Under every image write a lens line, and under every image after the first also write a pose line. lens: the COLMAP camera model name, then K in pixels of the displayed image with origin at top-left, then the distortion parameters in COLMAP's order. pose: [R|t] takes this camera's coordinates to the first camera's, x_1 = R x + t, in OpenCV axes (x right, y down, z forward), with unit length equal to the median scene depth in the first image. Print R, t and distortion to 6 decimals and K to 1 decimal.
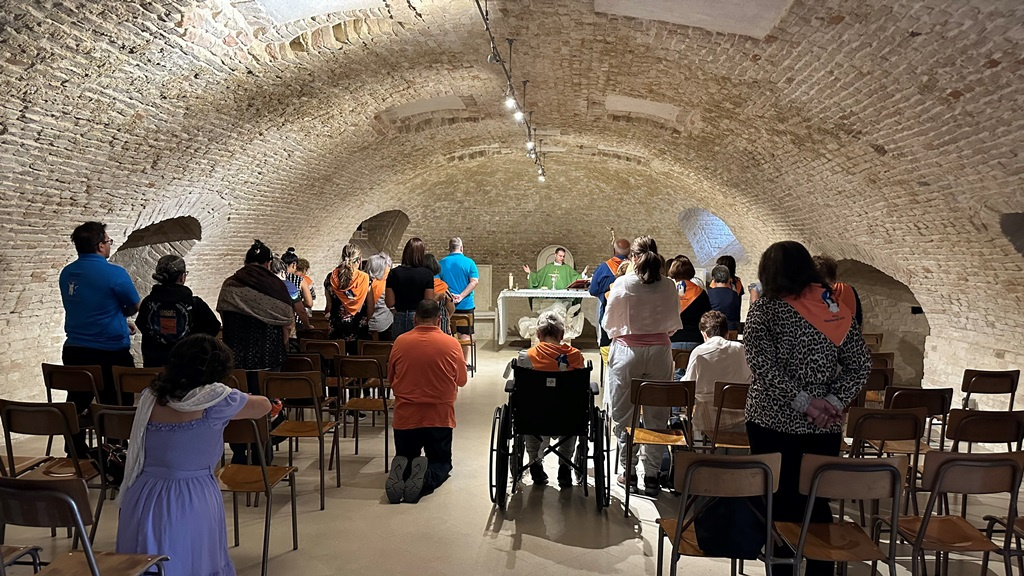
lens RADIAL K [[729.0, 0, 511.8], [0, 729.0, 285.1], [0, 0, 1]] dist [0.001571, -0.018719]
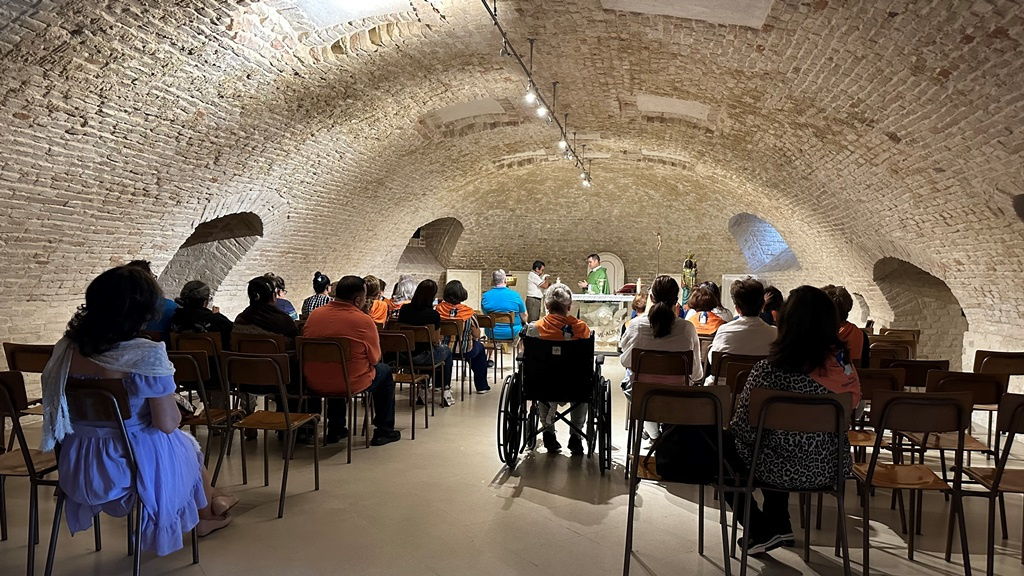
lens RADIAL K [[729.0, 0, 508.5], [0, 729.0, 285.6], [0, 0, 1]] dist [0.001571, -0.018719]
pose [[0.994607, 0.007403, -0.103455, 0.078878], [-0.010363, 0.999551, -0.028105, 0.058151], [0.103200, 0.029026, 0.994237, -0.065580]]
